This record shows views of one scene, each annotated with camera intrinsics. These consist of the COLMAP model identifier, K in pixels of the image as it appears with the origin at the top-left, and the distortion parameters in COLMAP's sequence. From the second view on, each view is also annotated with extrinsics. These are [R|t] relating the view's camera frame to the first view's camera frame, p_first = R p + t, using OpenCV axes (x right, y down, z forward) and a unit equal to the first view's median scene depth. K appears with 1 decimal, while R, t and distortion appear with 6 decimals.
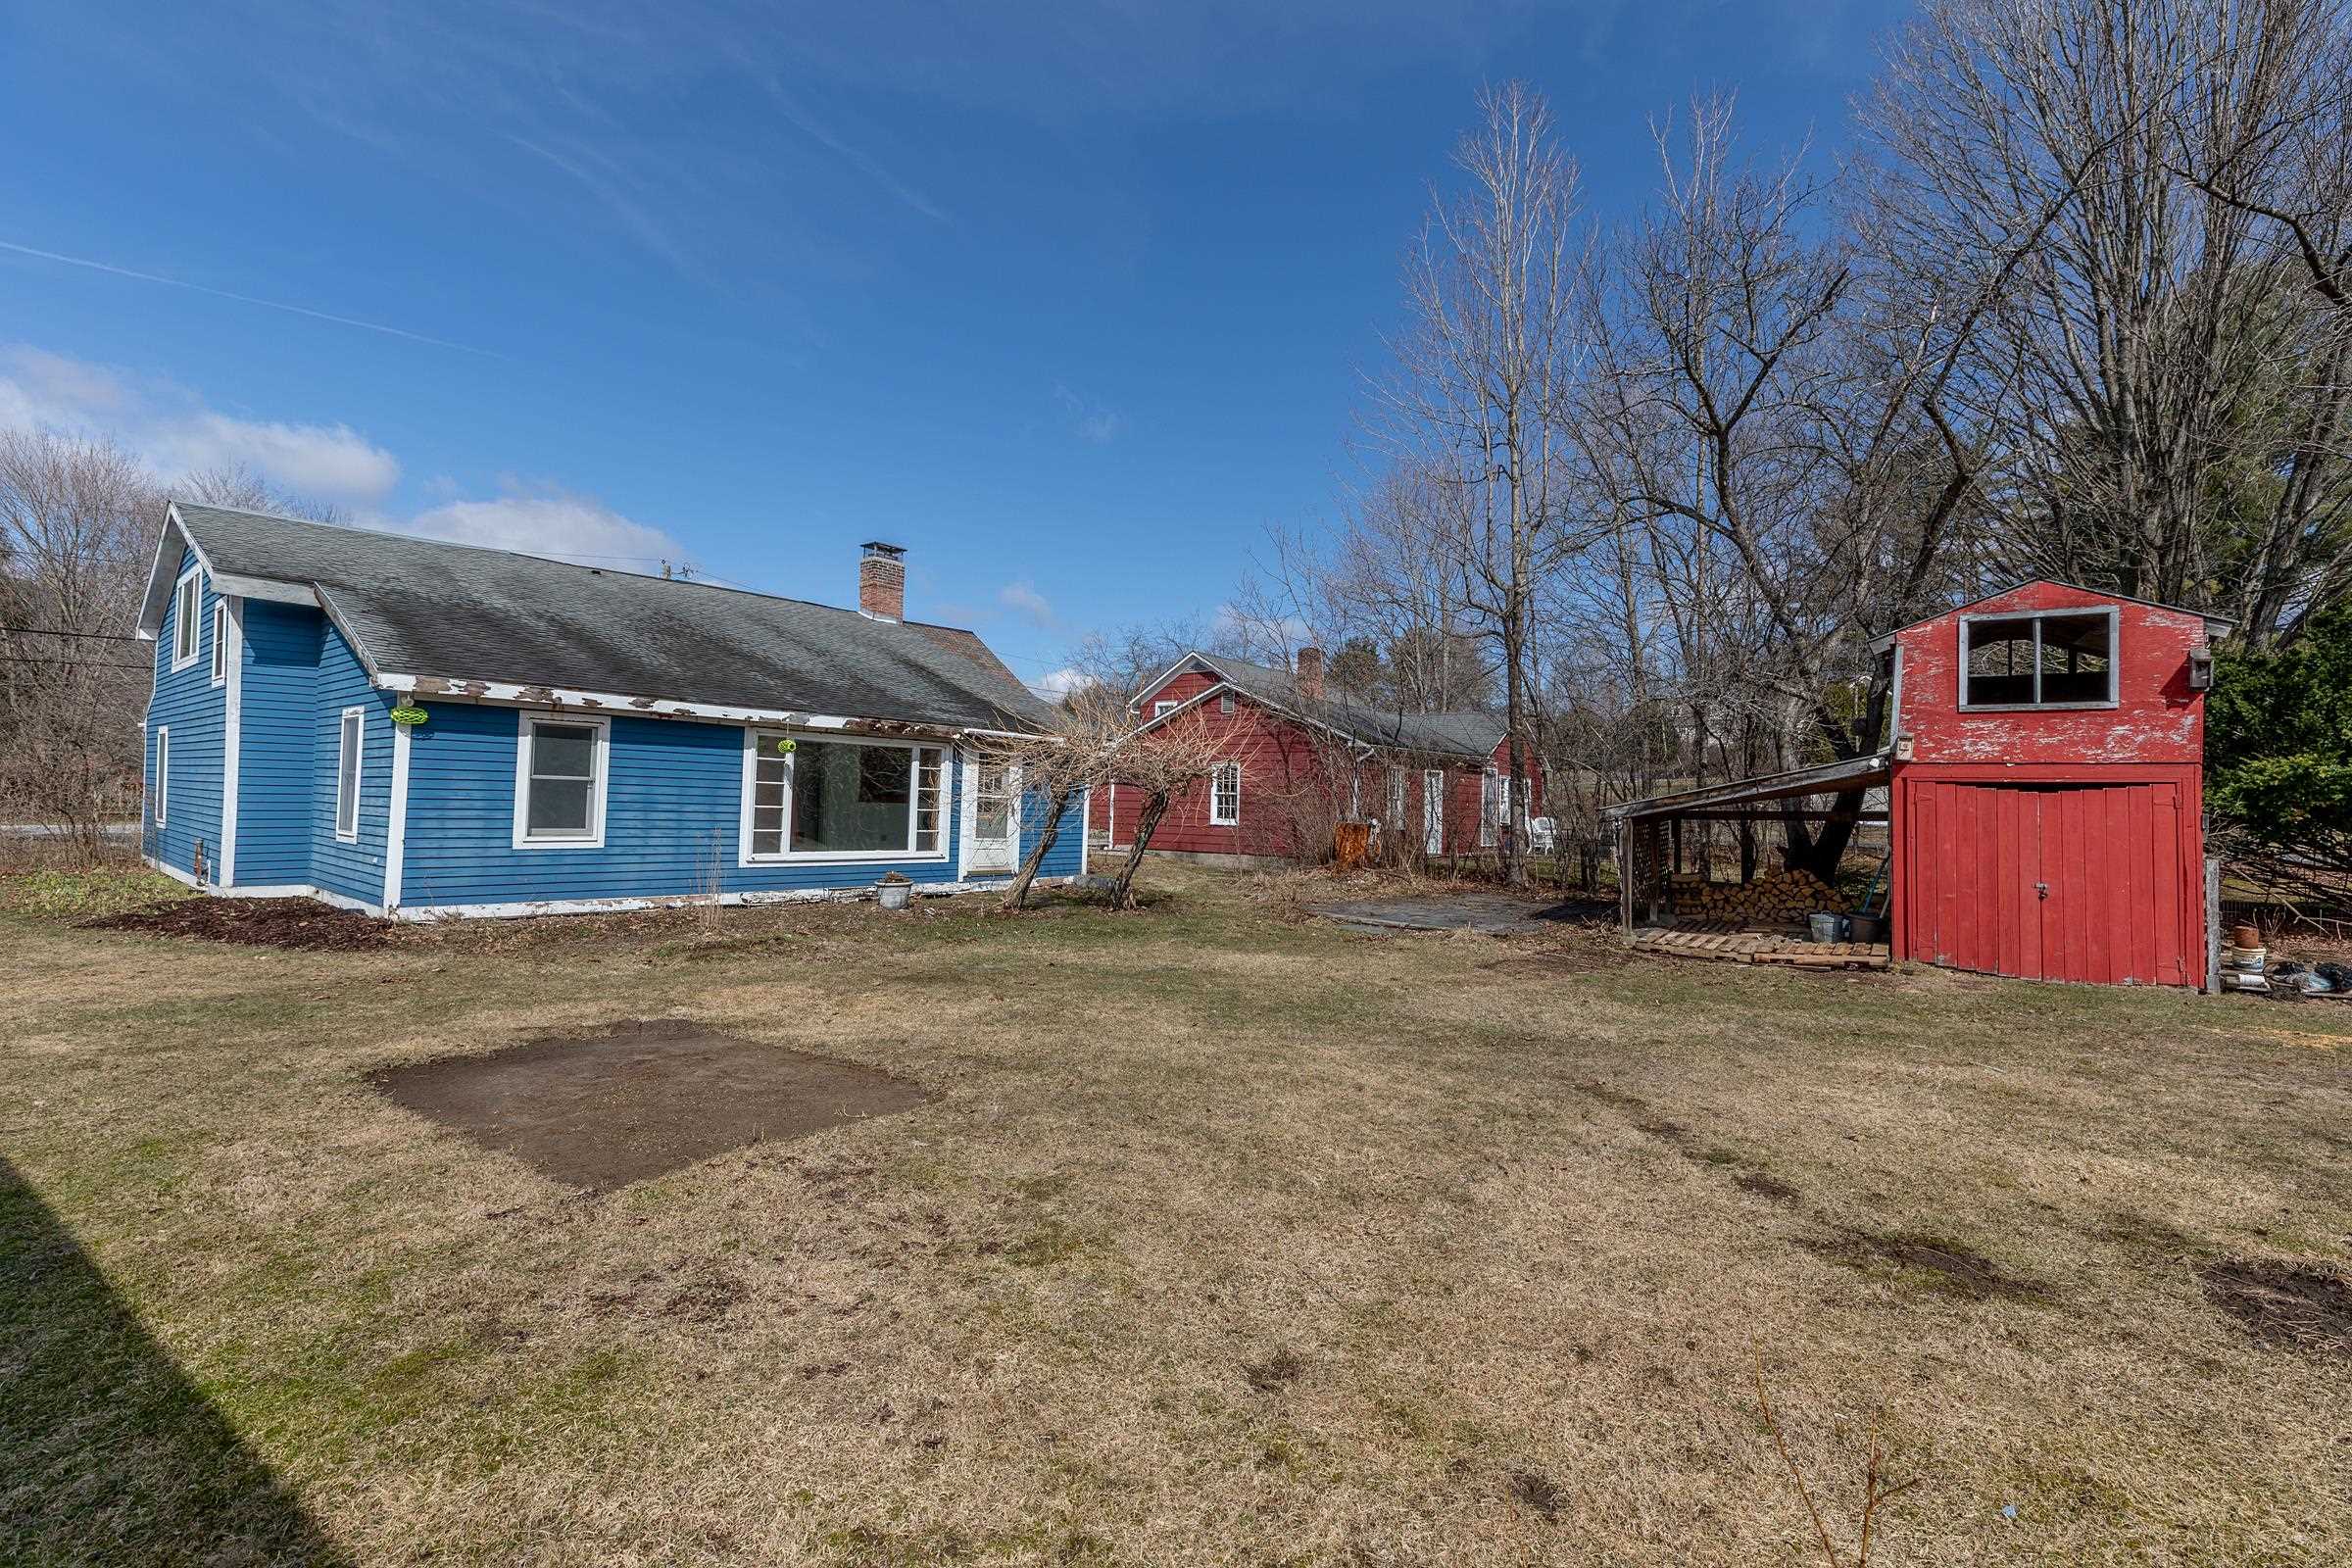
lens RADIAL K [[1059.8, 0, 1201.6], [0, 1059.8, 778.9], [0, 0, 1]] dist [0.002599, 0.000709]
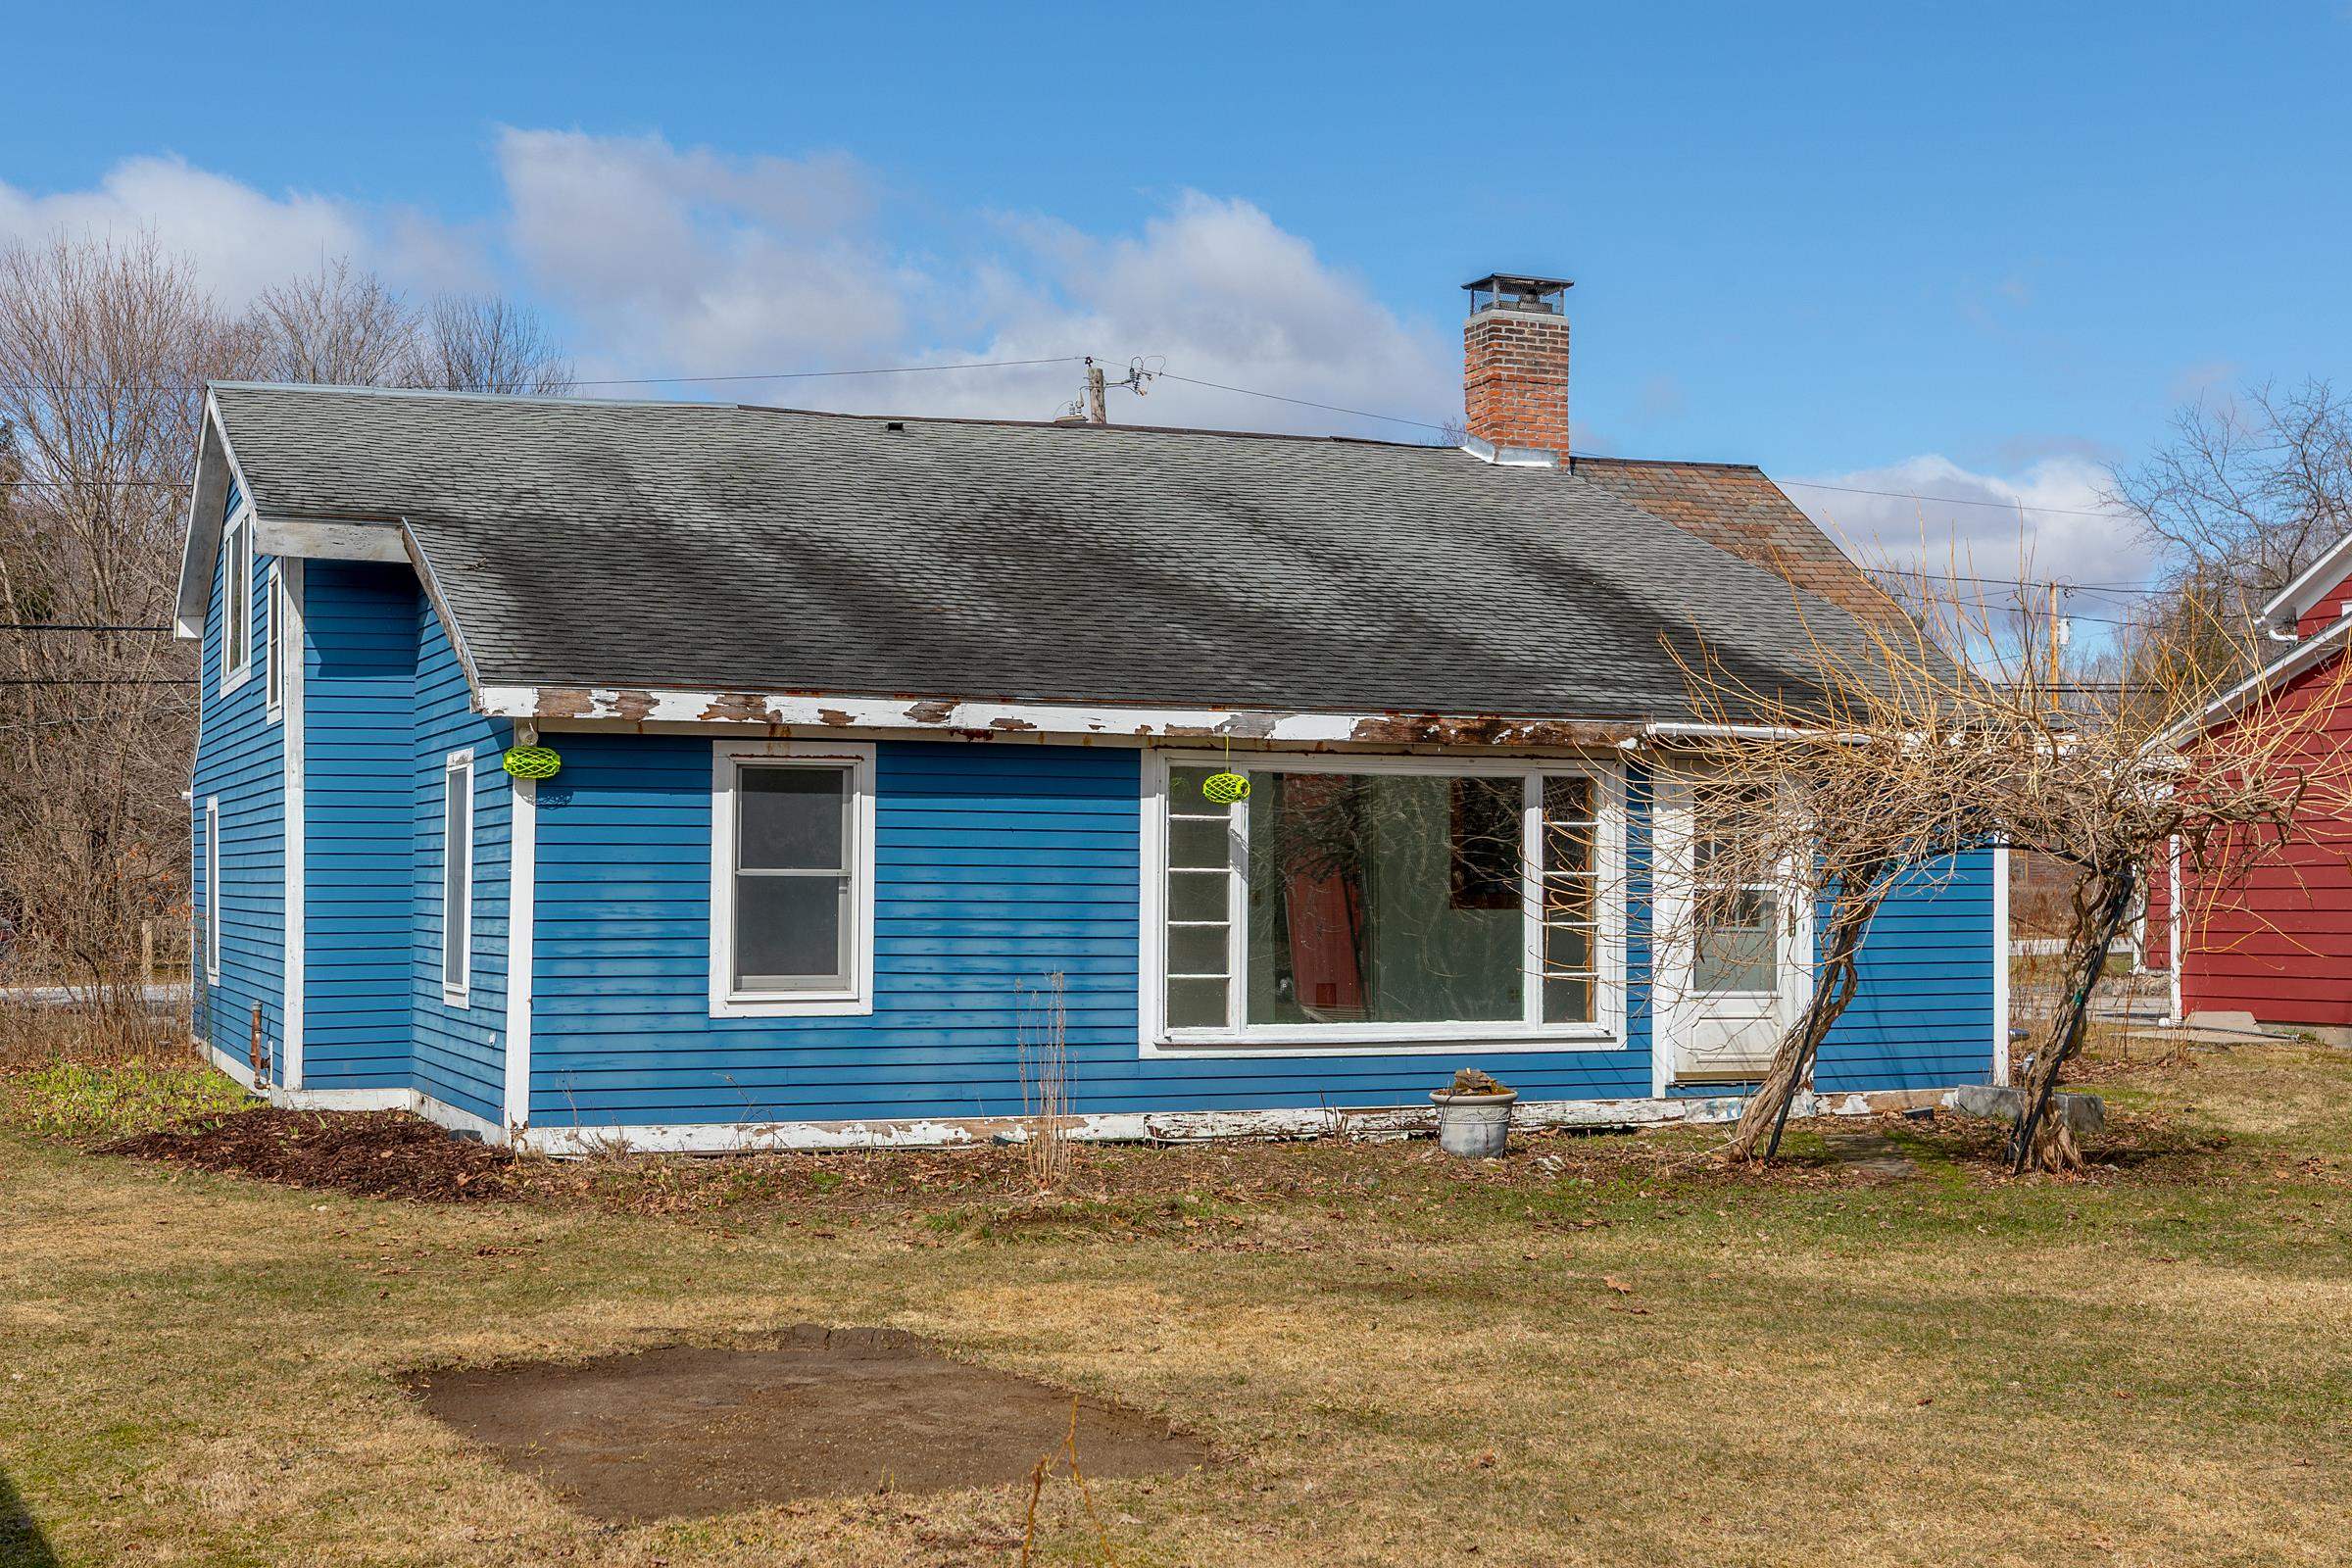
lens RADIAL K [[3031.6, 0, 1176.0], [0, 3031.6, 784.0], [0, 0, 1]] dist [-0.015082, 0.030634]
pose [[0.883818, -0.041832, -0.465957, 0.210114], [0.033197, 0.999091, -0.026727, 0.001462], [0.466652, 0.008153, 0.884404, -0.161001]]
